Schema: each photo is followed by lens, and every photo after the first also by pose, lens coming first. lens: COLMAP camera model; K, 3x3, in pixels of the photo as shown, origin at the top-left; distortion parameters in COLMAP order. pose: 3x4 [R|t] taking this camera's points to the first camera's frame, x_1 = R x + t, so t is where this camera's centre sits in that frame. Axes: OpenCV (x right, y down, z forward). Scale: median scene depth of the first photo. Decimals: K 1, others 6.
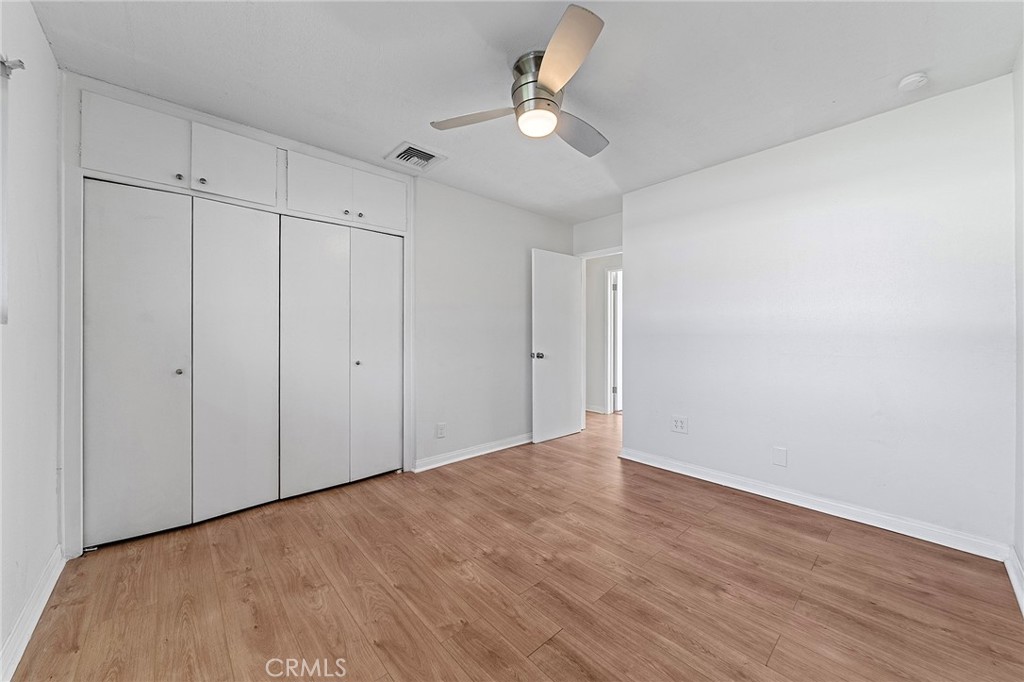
lens RADIAL K [[371.8, 0, 511.4], [0, 371.8, 332.8], [0, 0, 1]] dist [-0.000088, 0.000037]
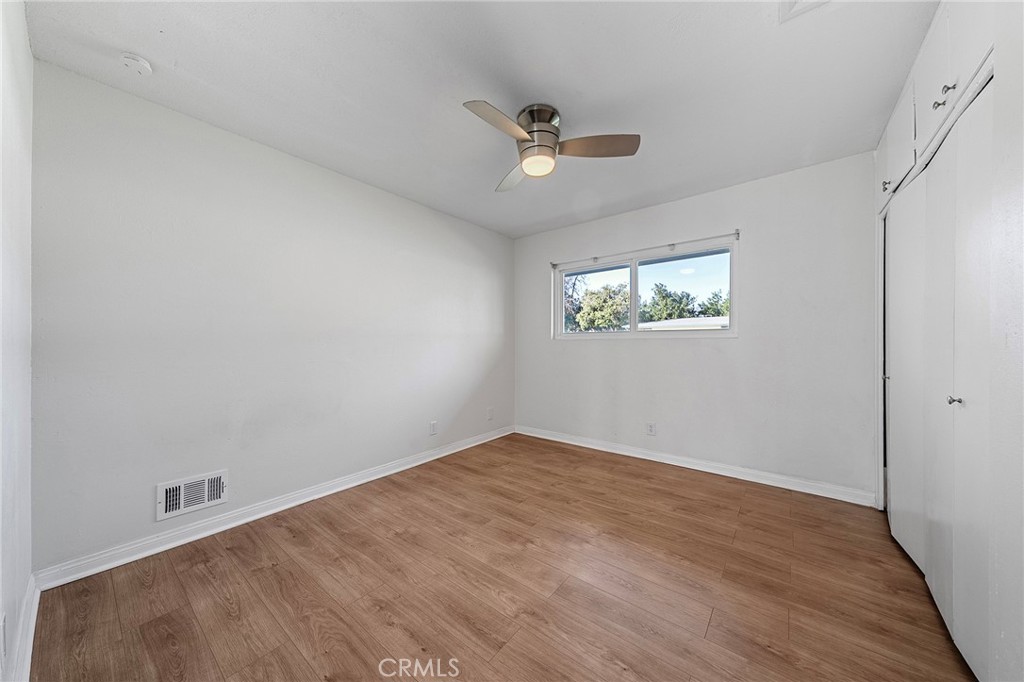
lens RADIAL K [[350.5, 0, 512.0], [0, 350.5, 341.0], [0, 0, 1]] dist [0.000396, 0.000004]
pose [[-0.988015, 0.000192, -0.154357, 0.322831], [0.002260, 0.999910, -0.013219, 0.016115], [0.154341, -0.013409, -0.987927, 2.099564]]
